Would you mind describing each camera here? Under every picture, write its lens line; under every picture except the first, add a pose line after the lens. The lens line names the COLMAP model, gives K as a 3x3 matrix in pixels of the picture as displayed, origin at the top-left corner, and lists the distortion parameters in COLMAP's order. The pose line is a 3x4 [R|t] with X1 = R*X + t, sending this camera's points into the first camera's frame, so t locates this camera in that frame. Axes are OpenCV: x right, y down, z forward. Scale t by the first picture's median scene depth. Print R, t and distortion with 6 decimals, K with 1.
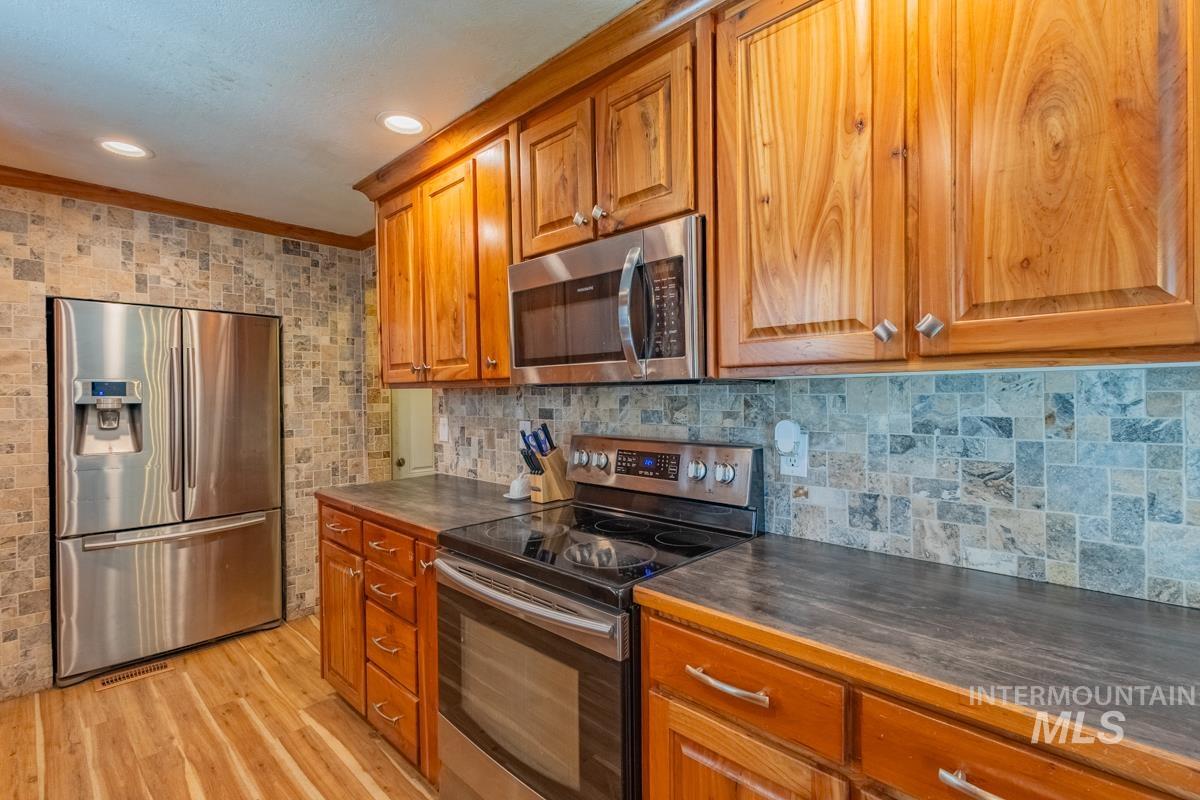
lens RADIAL K [[555.7, 0, 603.5], [0, 555.7, 398.5], [0, 0, 1]] dist [0.019427, -0.006767]
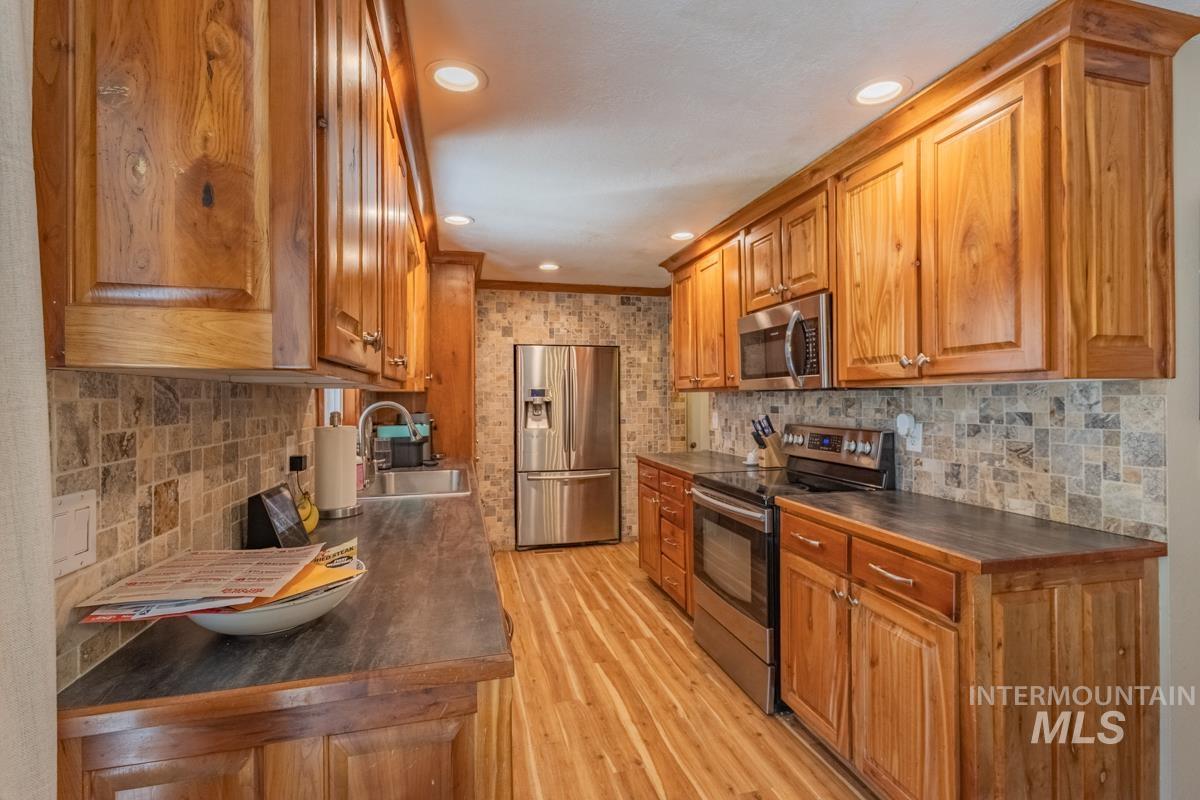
lens RADIAL K [[555.7, 0, 603.5], [0, 555.7, 398.5], [0, 0, 1]] dist [0.019427, -0.006767]
pose [[0.850381, 0.003999, -0.526152, 0.314174], [-0.005092, 0.999987, -0.000630, 0.001480], [0.526143, 0.003215, 0.850390, -0.530956]]
